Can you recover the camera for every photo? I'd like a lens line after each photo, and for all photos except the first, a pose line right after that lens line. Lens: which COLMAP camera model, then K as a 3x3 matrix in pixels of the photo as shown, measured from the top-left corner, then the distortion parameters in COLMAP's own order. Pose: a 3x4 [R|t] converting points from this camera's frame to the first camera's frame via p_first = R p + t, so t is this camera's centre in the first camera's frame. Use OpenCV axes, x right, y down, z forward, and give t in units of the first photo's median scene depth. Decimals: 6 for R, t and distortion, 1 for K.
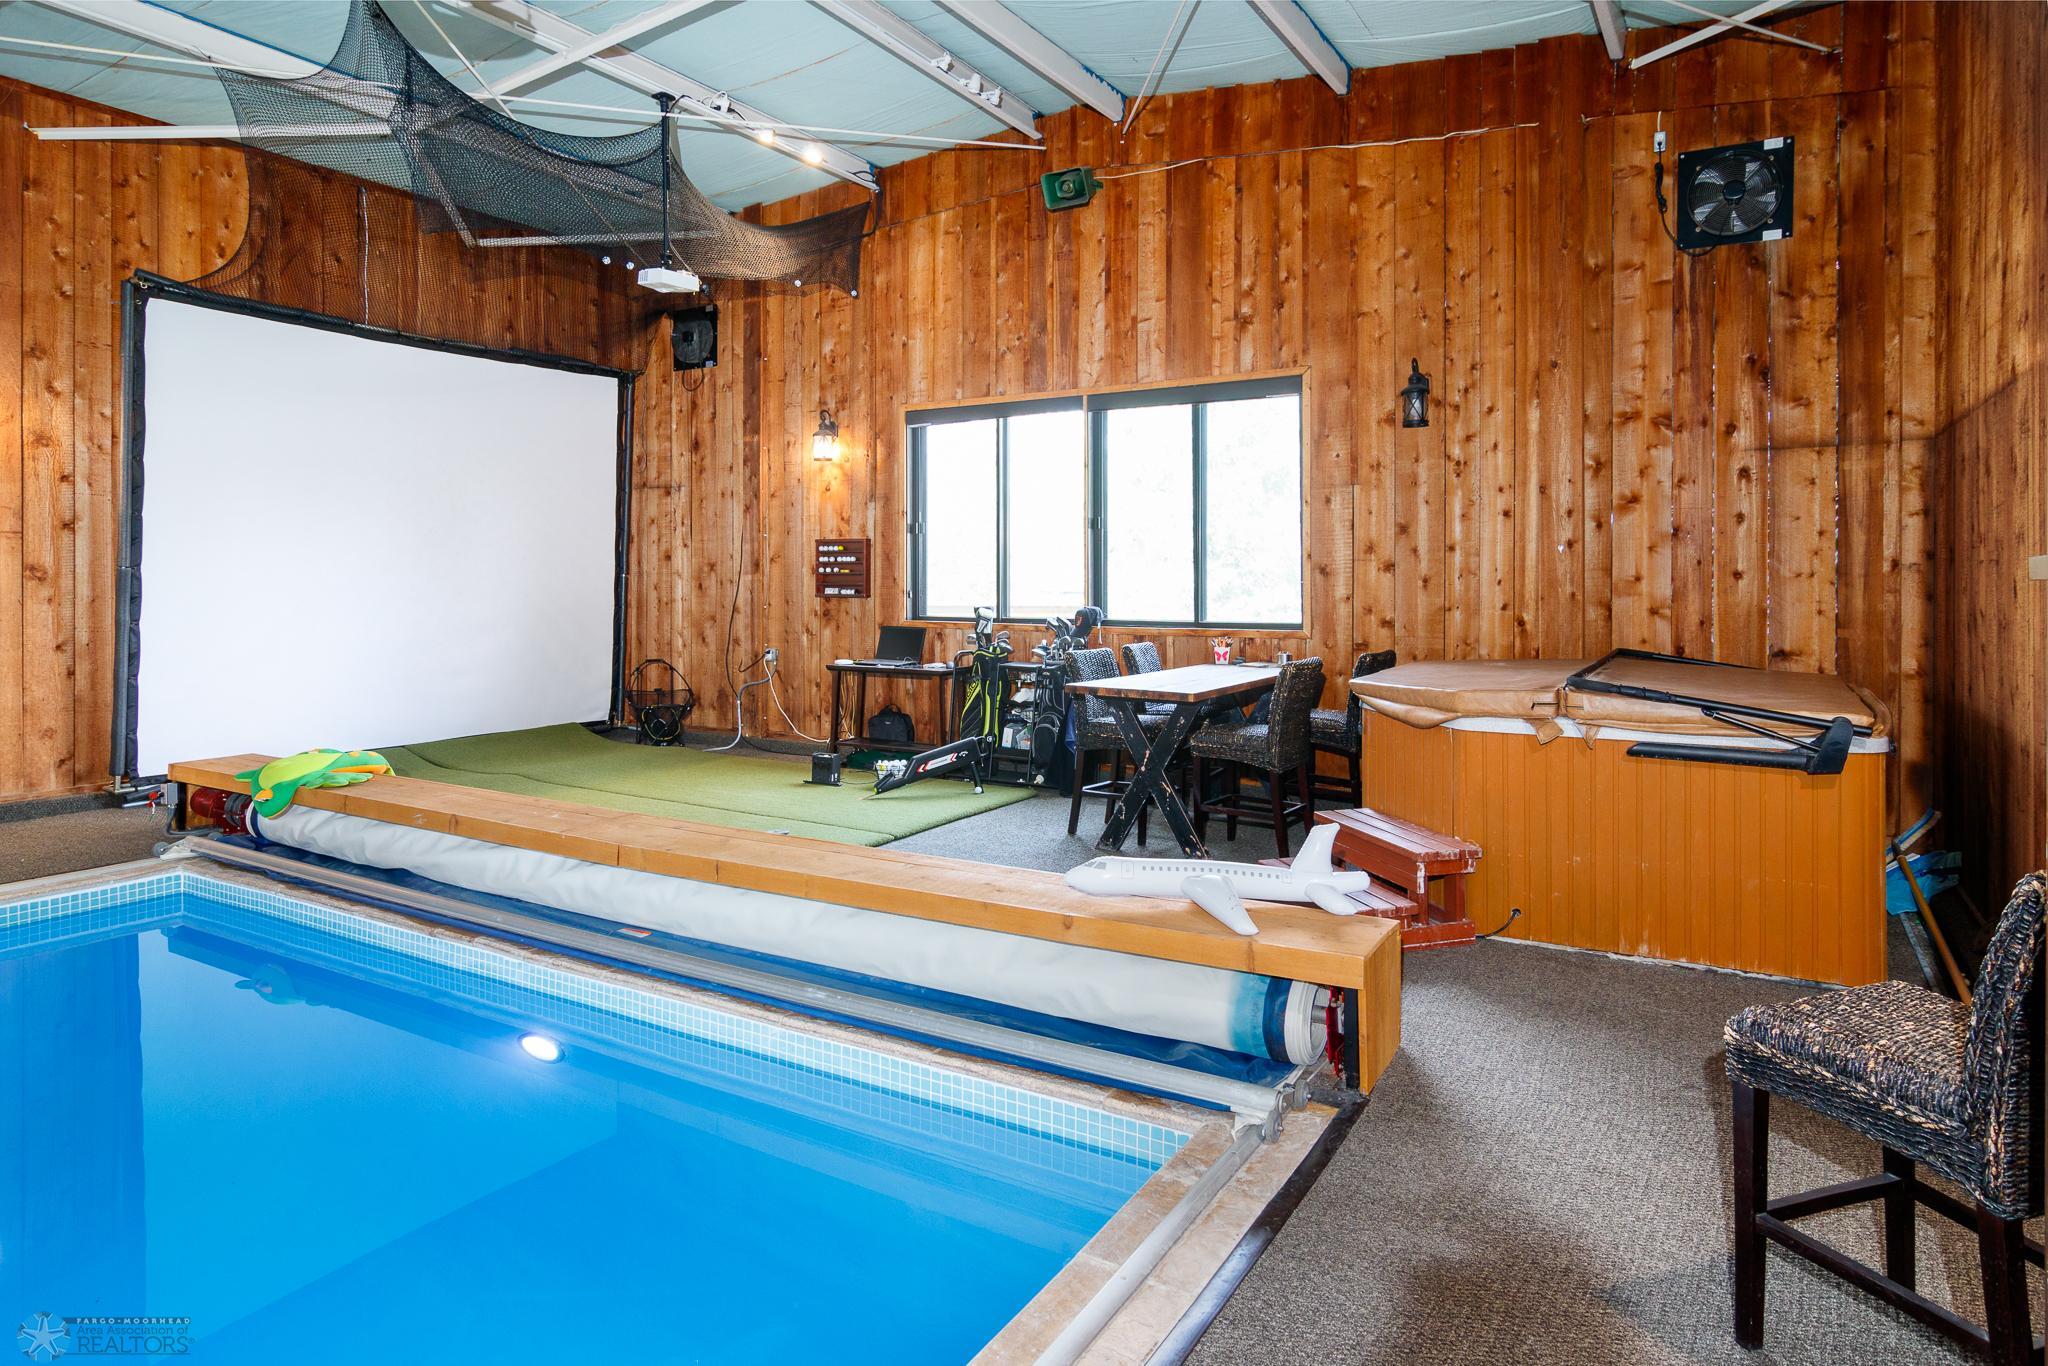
lens RADIAL K [[1184.5, 0, 1012.8], [0, 1184.5, 590.6], [0, 0, 1]] dist [0.003236, -0.000379]
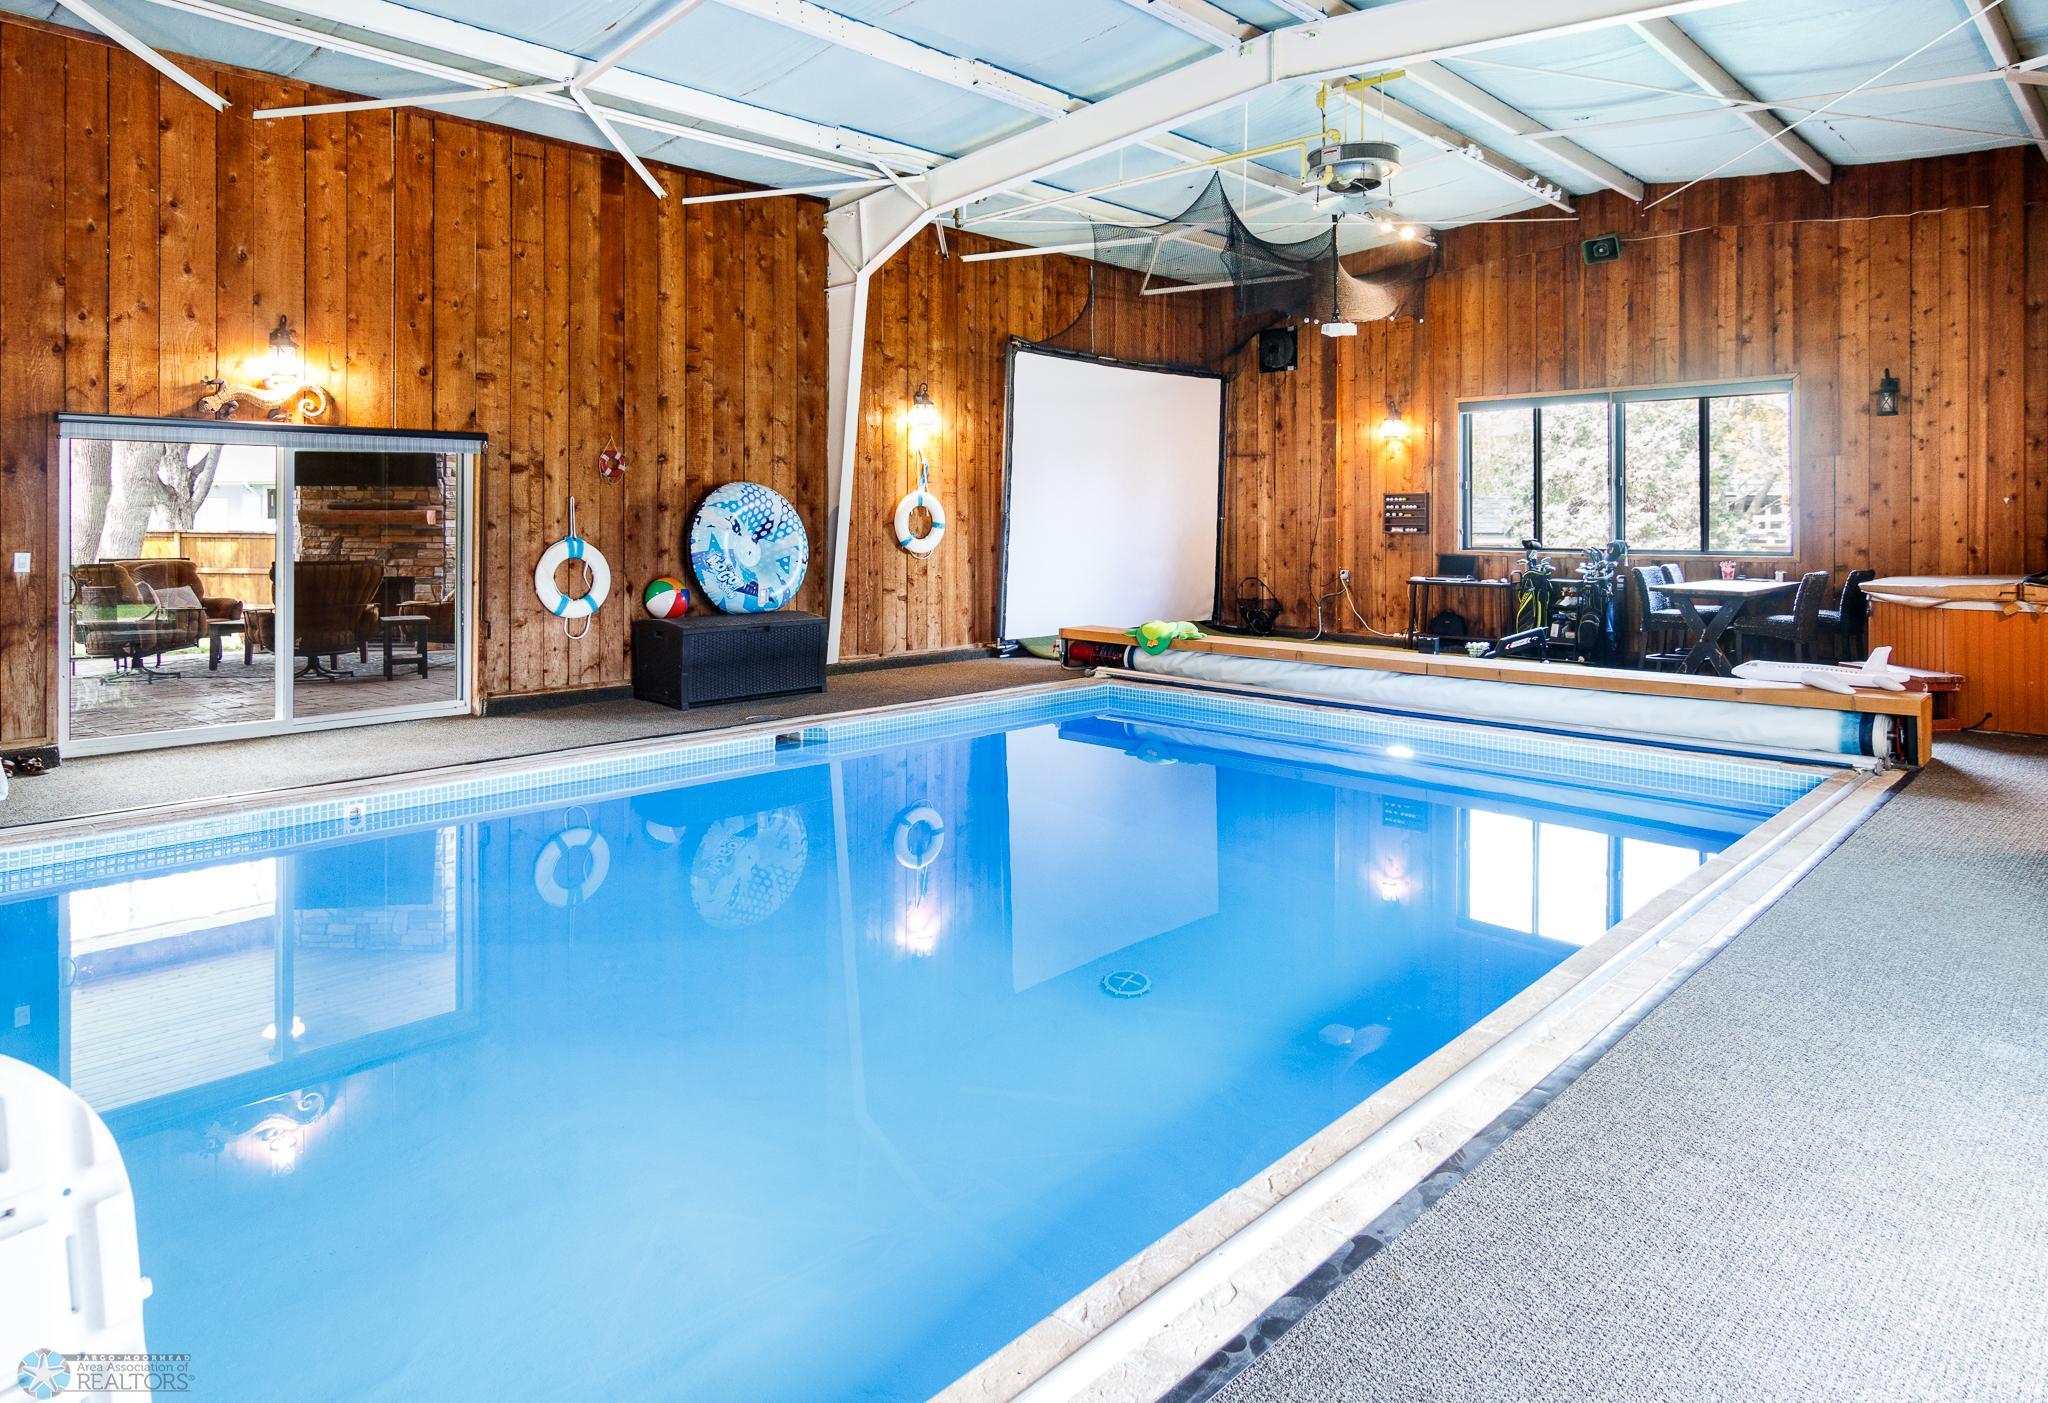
lens RADIAL K [[1211.1, 0, 1004.7], [0, 1211.1, 529.3], [0, 0, 1]] dist [0.001254, 0.001711]
pose [[0.974392, 0.002793, -0.224838, -0.343193], [-0.003704, 0.999987, -0.003631, 0.008689], [0.224825, 0.004371, 0.974389, -0.621856]]
